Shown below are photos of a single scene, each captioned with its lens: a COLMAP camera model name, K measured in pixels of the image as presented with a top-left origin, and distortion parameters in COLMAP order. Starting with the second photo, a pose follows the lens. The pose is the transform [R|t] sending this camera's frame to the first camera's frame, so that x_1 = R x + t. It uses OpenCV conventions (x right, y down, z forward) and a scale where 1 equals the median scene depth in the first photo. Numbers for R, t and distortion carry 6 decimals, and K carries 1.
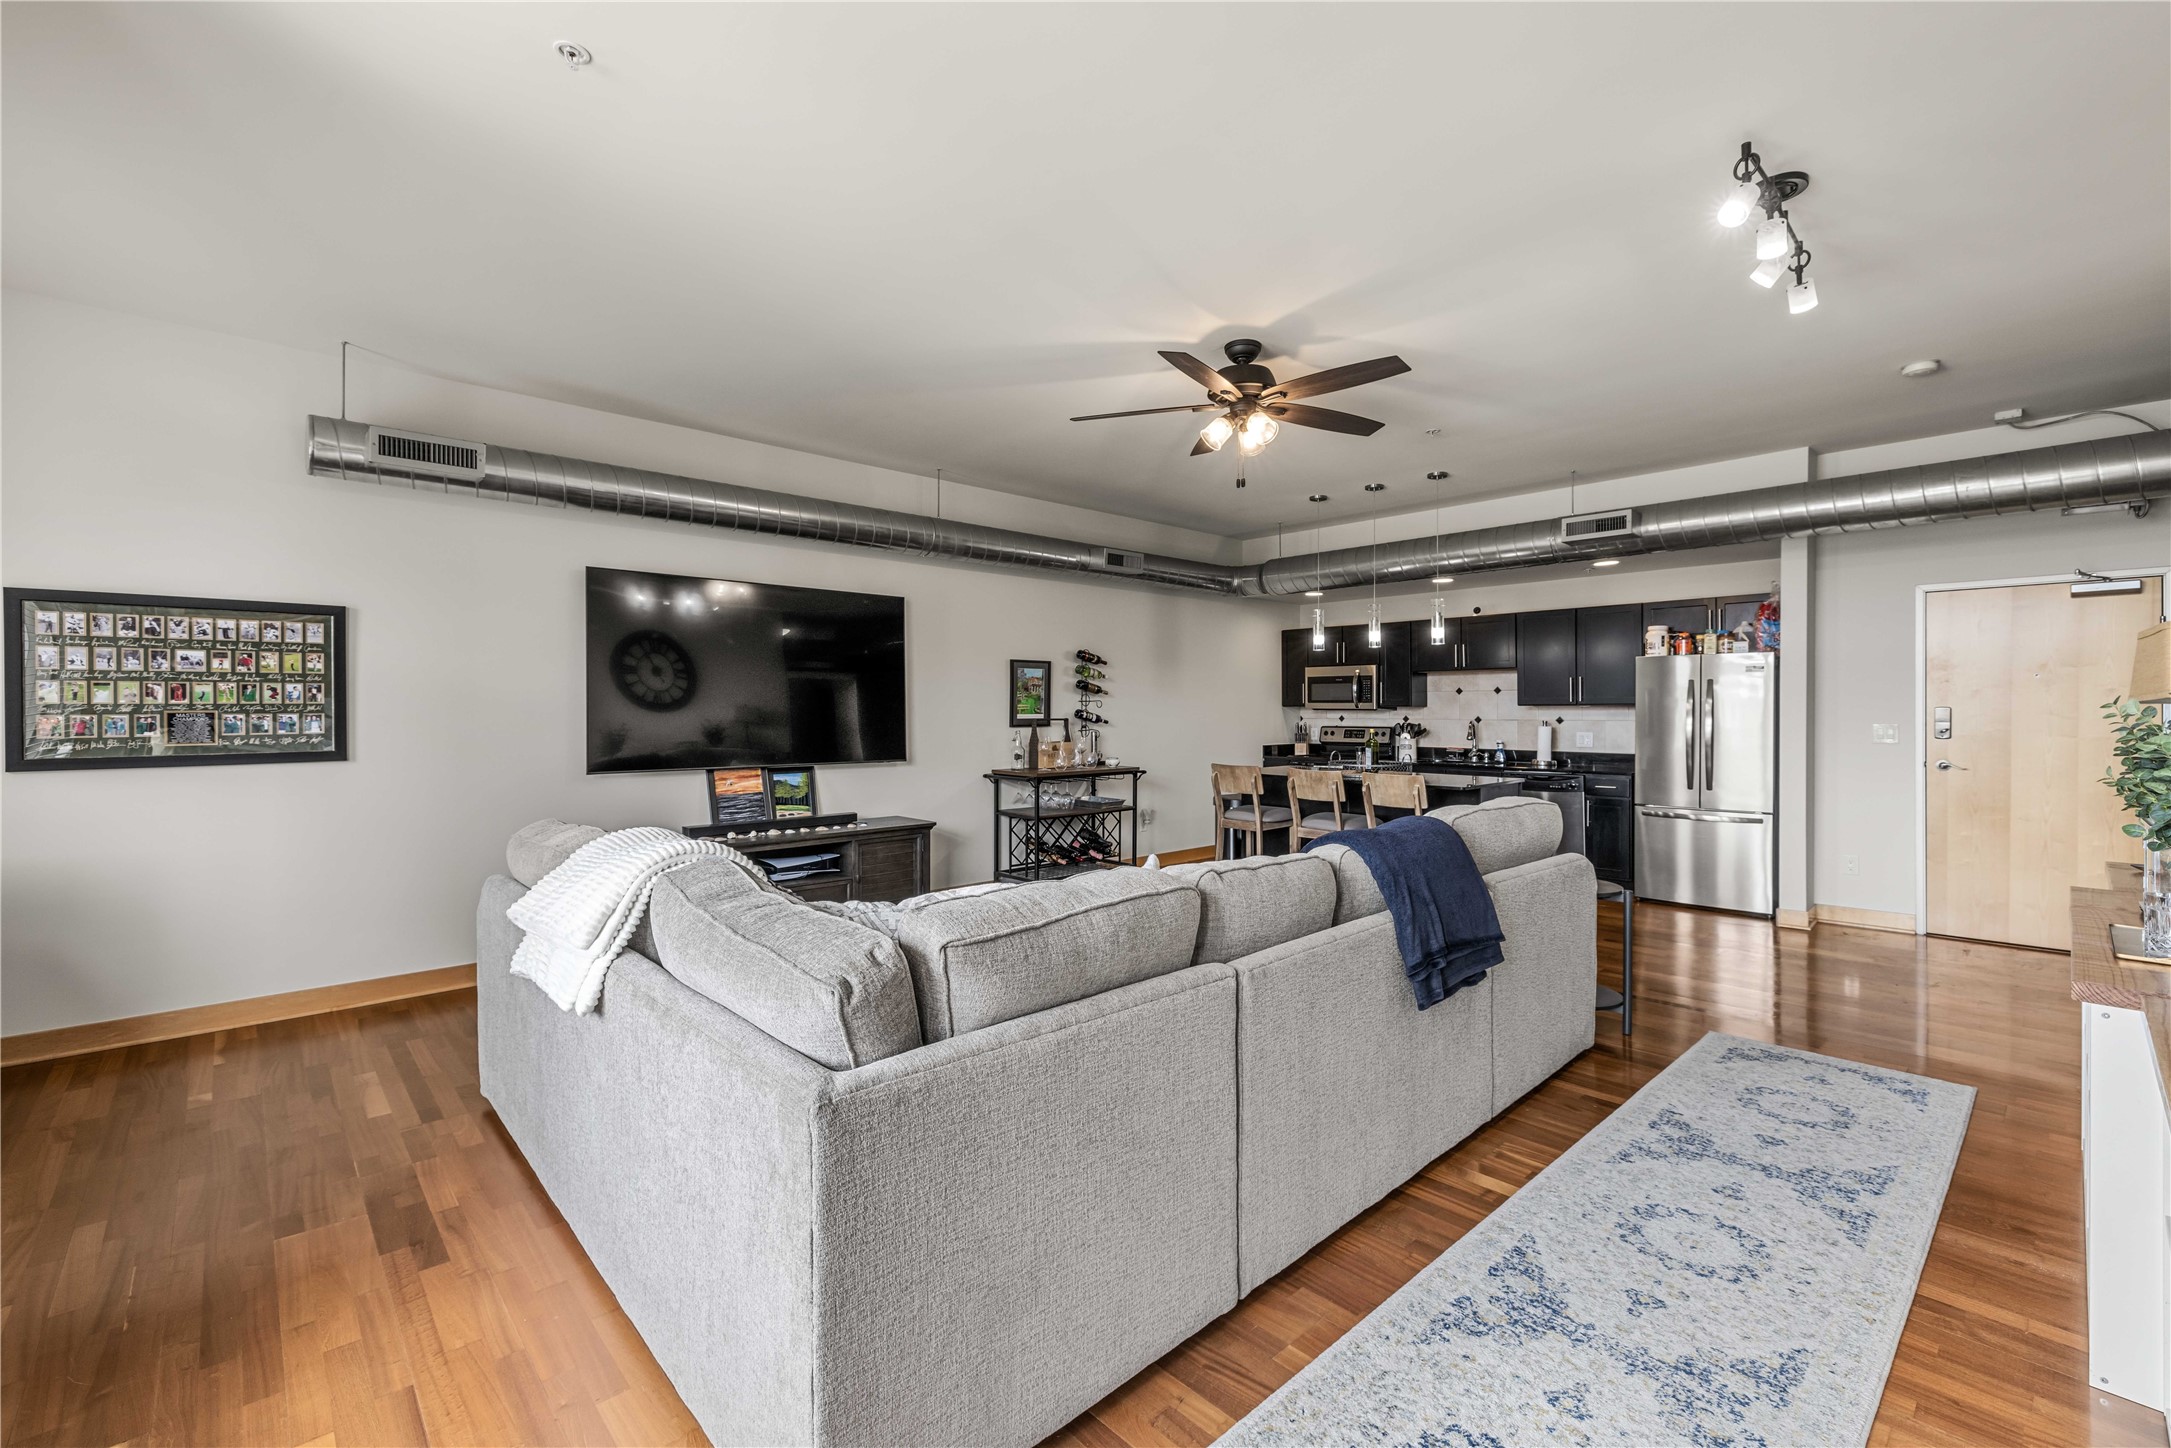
lens RADIAL K [[916.8, 0, 1084.2], [0, 916.8, 712.8], [0, 0, 1]] dist [0.000356, 0.000191]
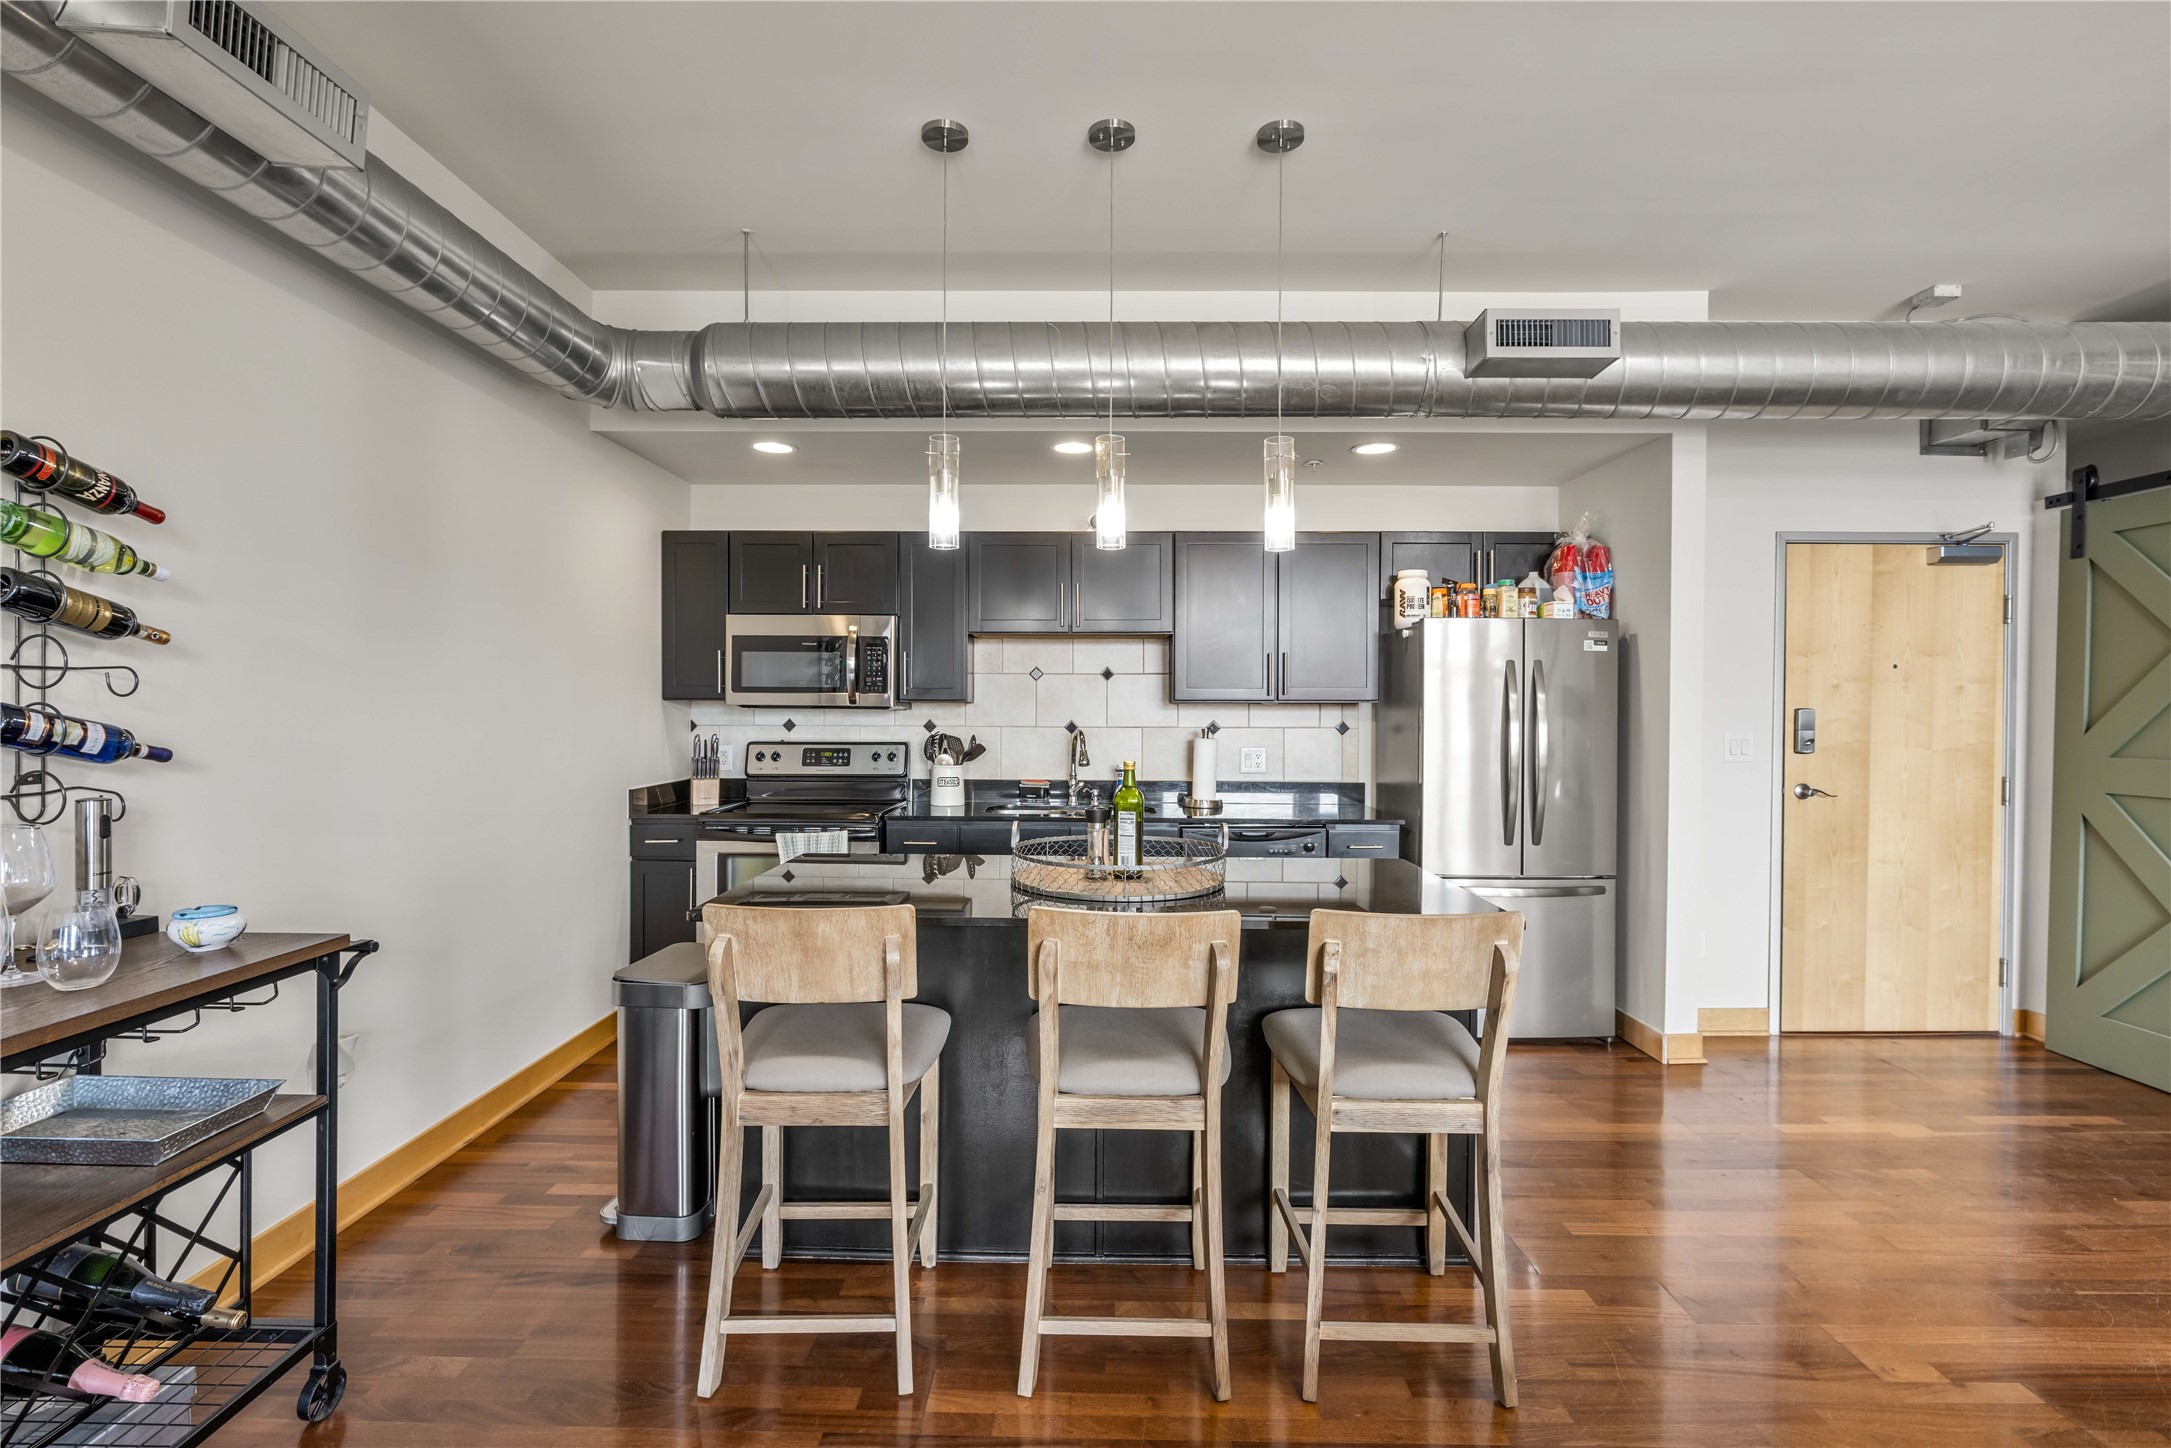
lens RADIAL K [[1017.7, 0, 1086.7], [0, 1017.7, 714.7], [0, 0, 1]] dist [-0.005536, -0.000500]
pose [[0.684928, -0.001423, 0.728610, -0.003718], [-0.002148, 0.999990, 0.003972, -0.002472], [-0.728608, -0.004286, 0.684918, 0.663705]]
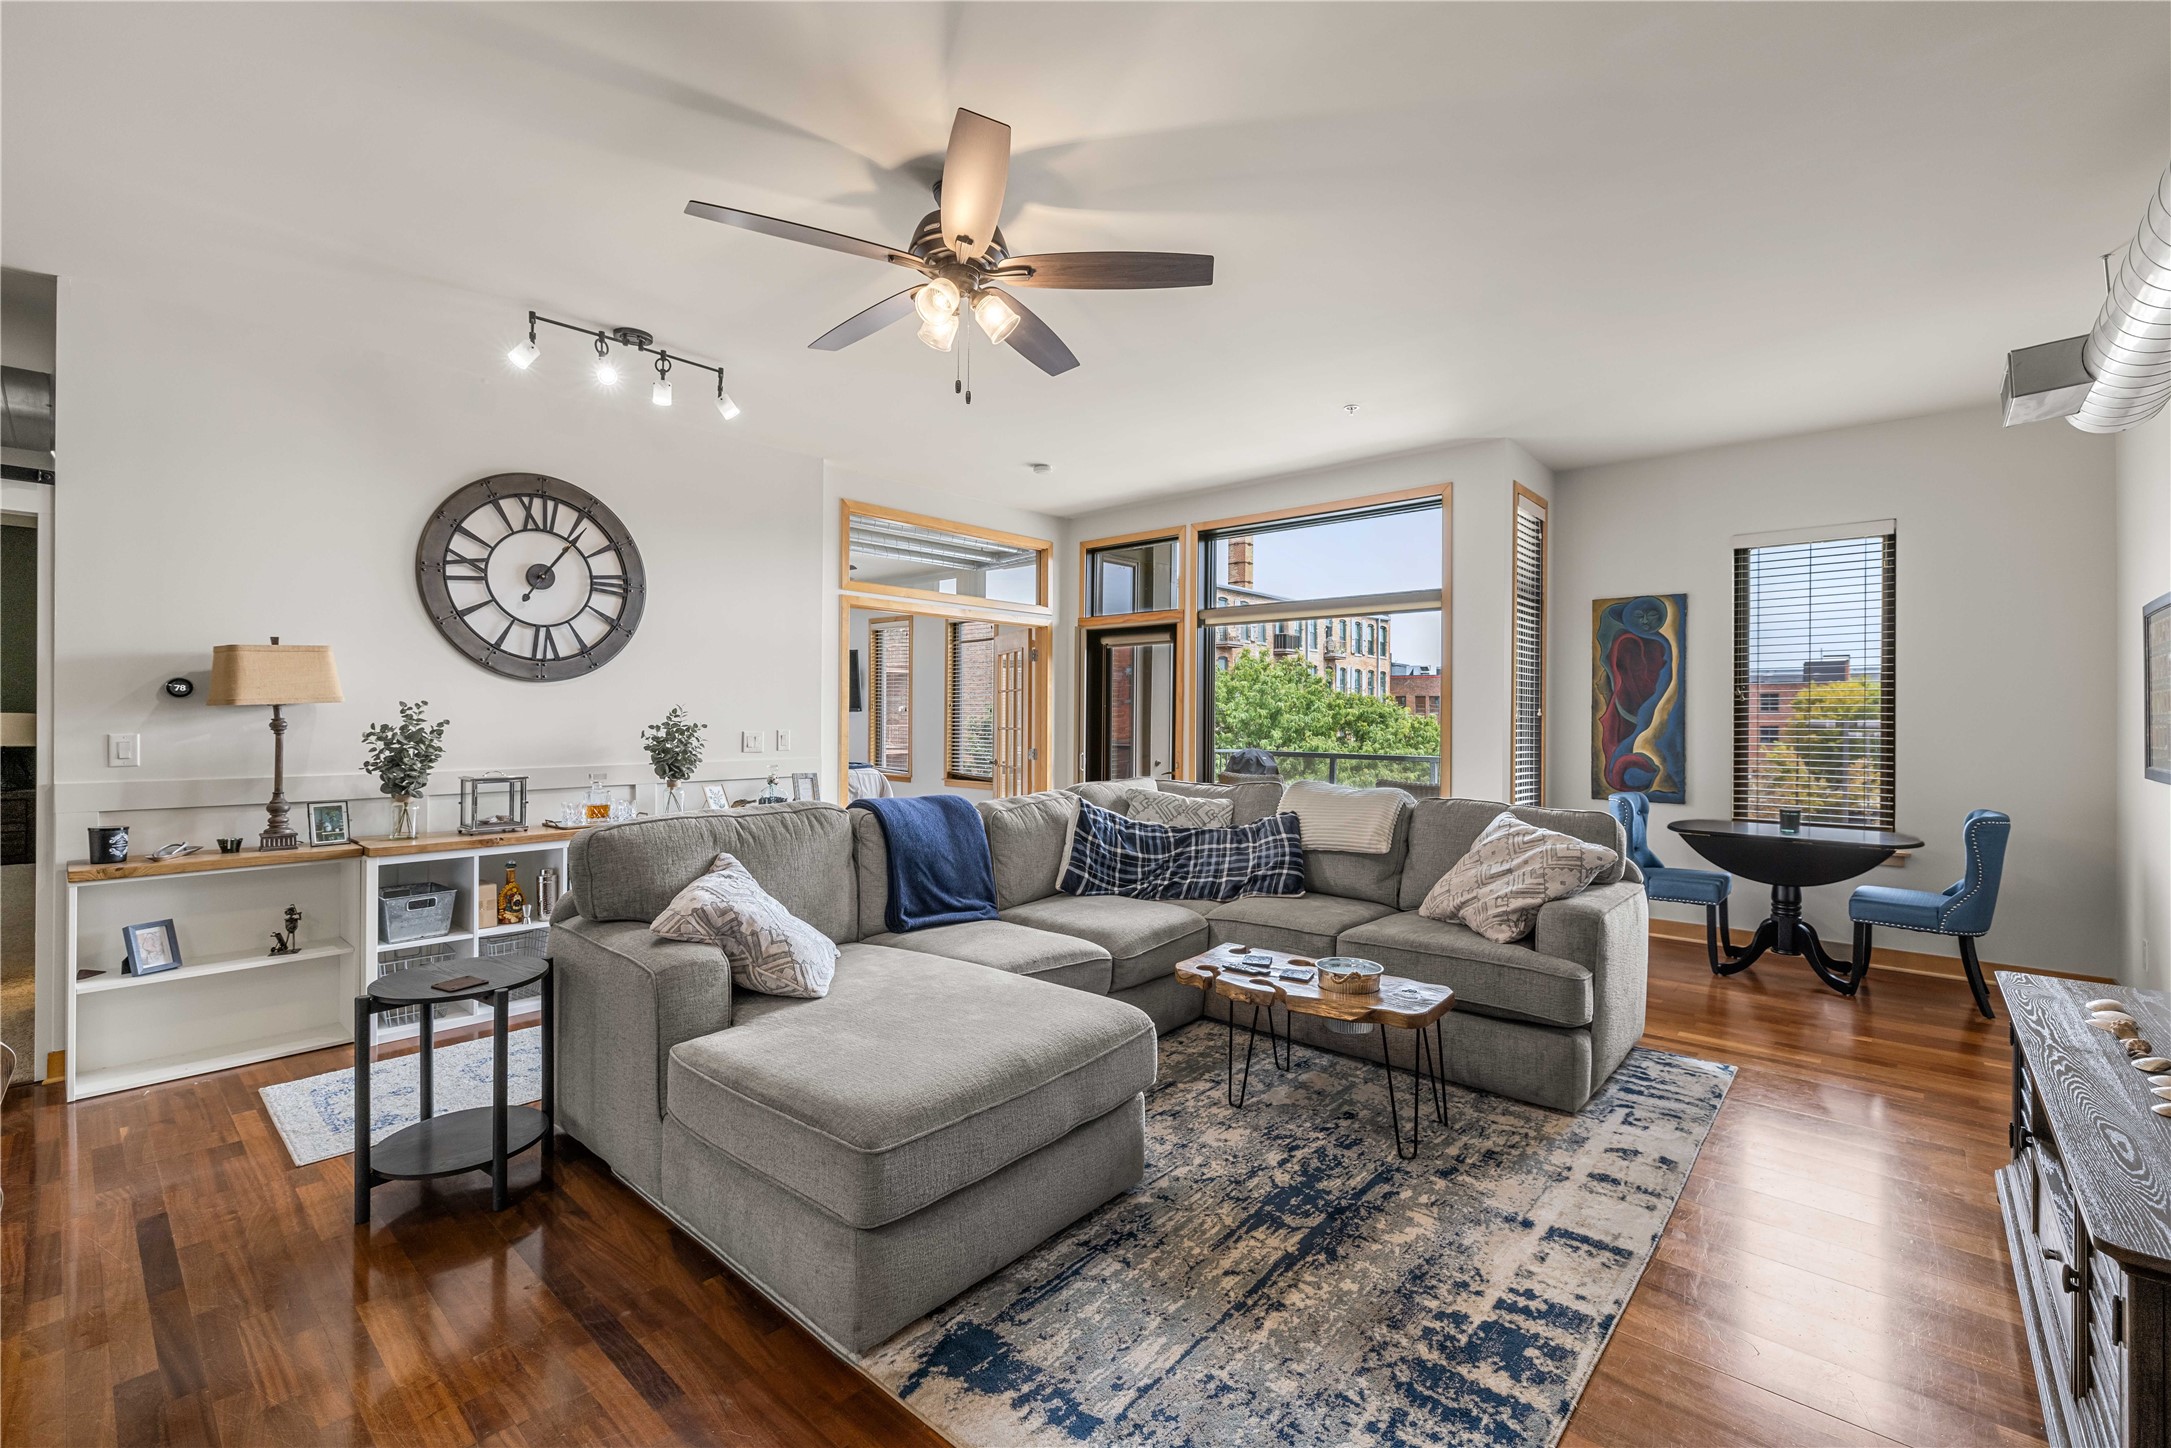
lens RADIAL K [[916.8, 0, 1089.8], [0, 916.8, 715.6], [0, 0, 1]] dist [0.000356, 0.000191]
pose [[-0.994987, -0.004332, -0.099910, 0.082982], [-0.004705, 0.999983, 0.003496, -0.002145], [0.099893, 0.003948, -0.994990, 0.974303]]
